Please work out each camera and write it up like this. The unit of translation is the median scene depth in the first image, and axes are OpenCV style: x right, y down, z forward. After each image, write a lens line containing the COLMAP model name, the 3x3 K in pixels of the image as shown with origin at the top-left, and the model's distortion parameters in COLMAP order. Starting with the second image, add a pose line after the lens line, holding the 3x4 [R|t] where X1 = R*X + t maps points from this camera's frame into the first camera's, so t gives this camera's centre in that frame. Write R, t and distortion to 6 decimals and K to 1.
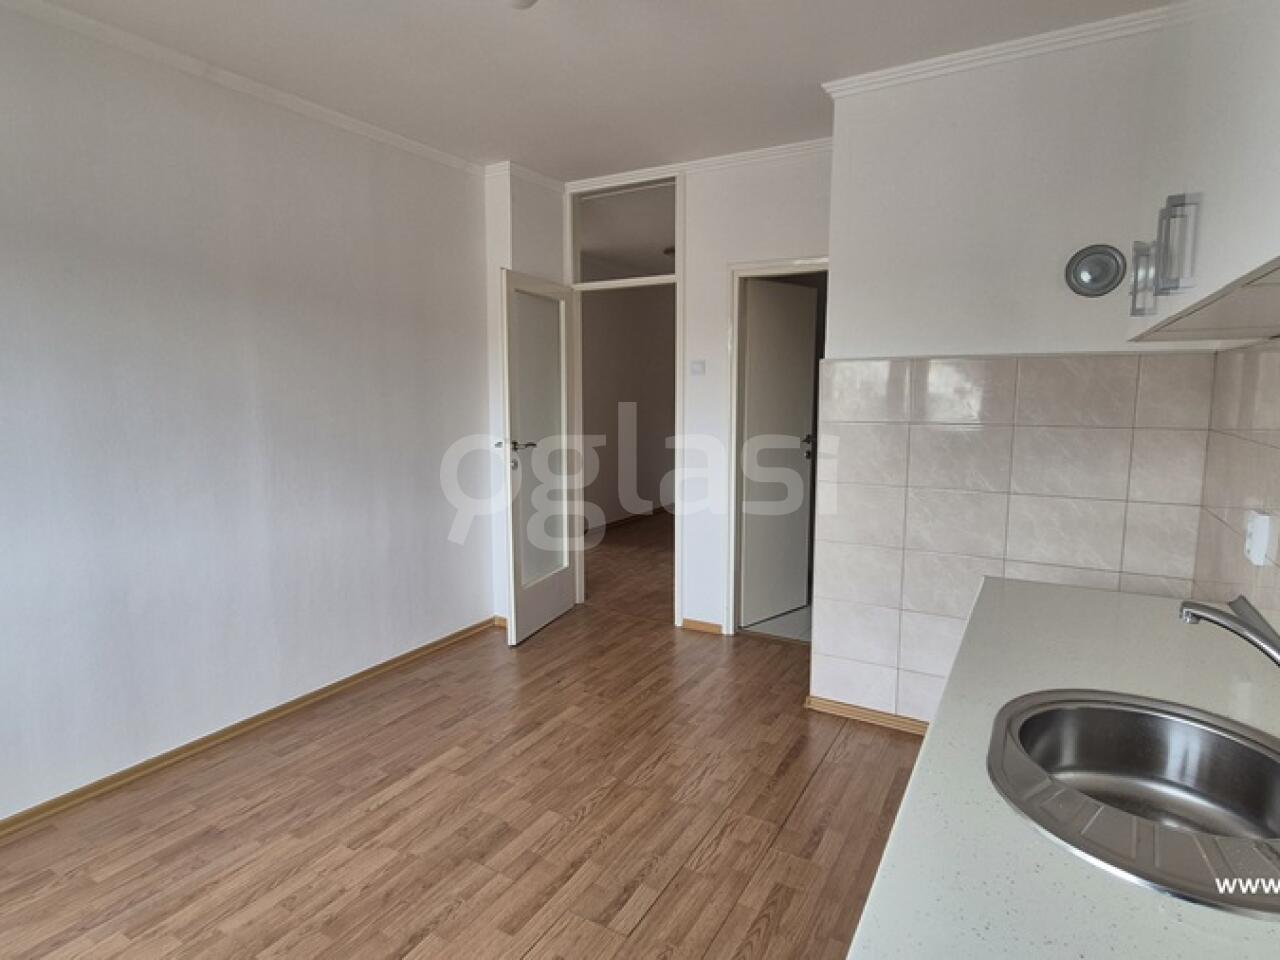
lens RADIAL K [[704.1, 0, 654.1], [0, 704.1, 481.2], [0, 0, 1]] dist [0.001355, 0.000194]
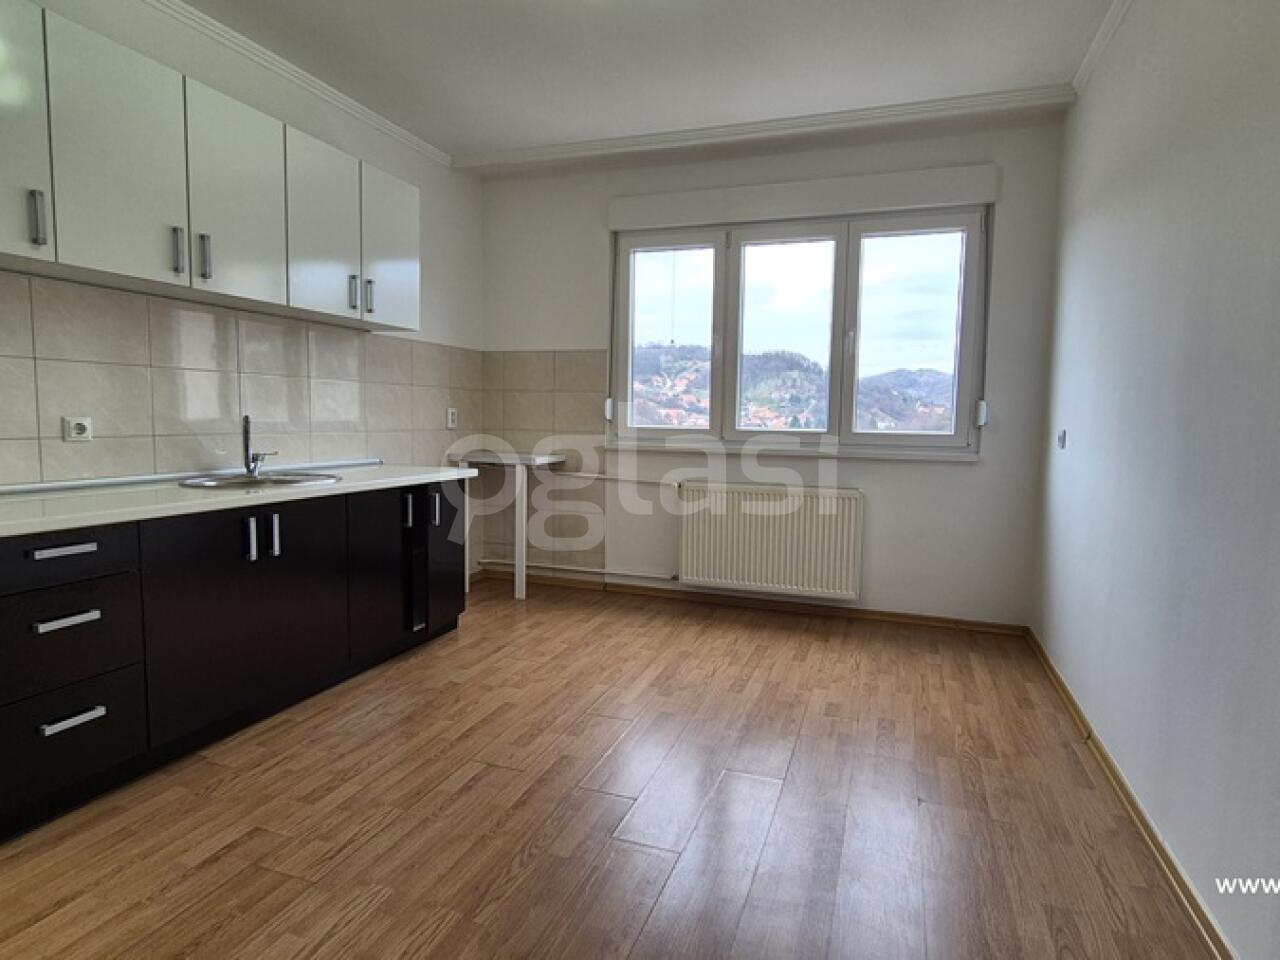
lens RADIAL K [[704.1, 0, 654.1], [0, 704.1, 481.2], [0, 0, 1]] dist [0.001355, 0.000194]
pose [[-0.983920, 0.002177, -0.178594, -0.109958], [-0.038311, 0.974079, 0.222941, -0.101214], [0.174450, 0.226198, -0.958333, 1.720155]]
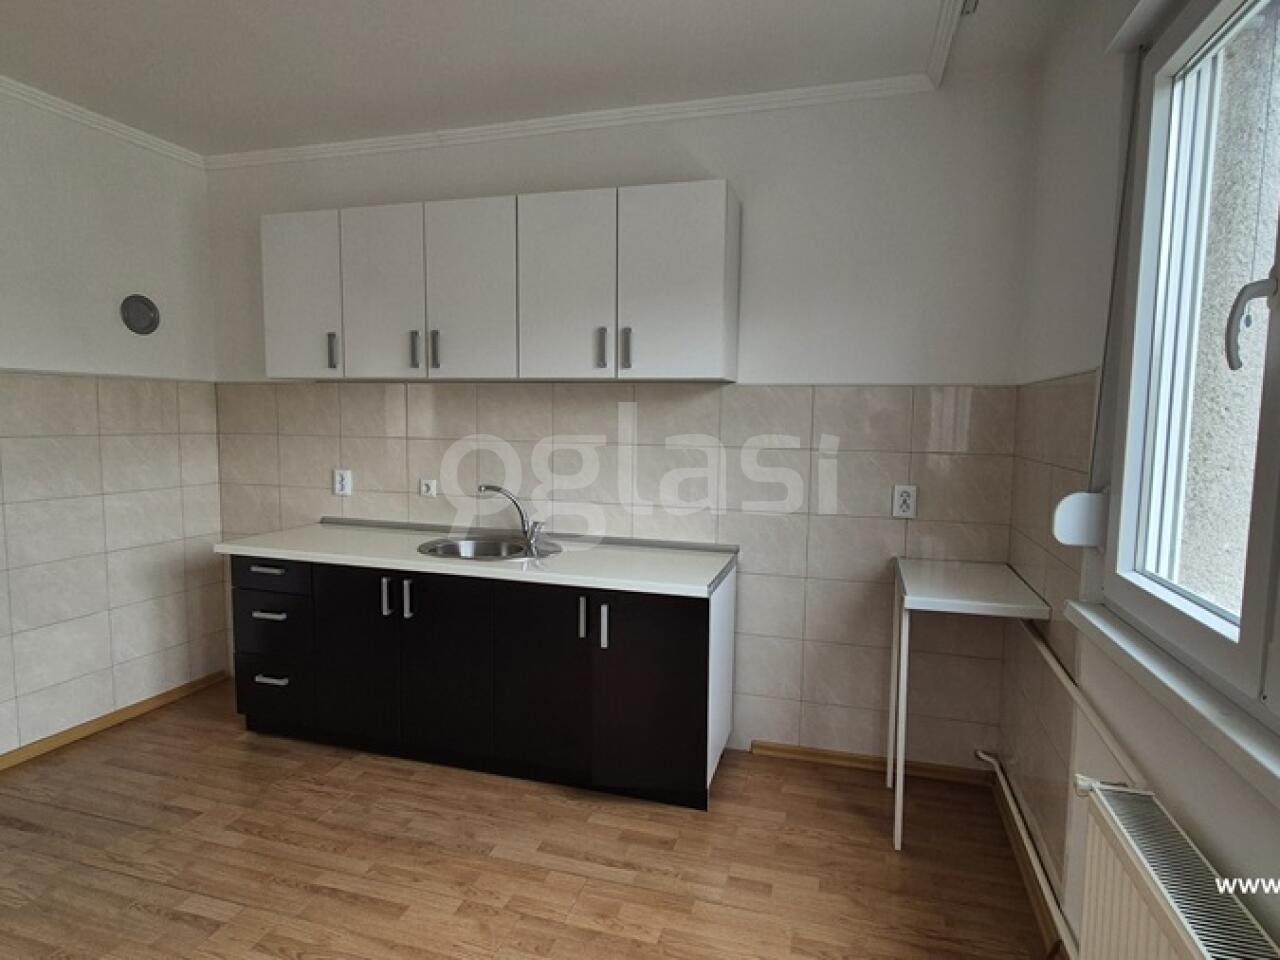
lens RADIAL K [[704.1, 0, 654.1], [0, 704.1, 481.2], [0, 0, 1]] dist [0.001355, 0.000194]
pose [[-0.227661, -0.091141, 0.969466, -0.937858], [0.114554, 0.986190, 0.119614, -0.043367], [-0.966979, 0.138288, -0.214077, 0.432293]]
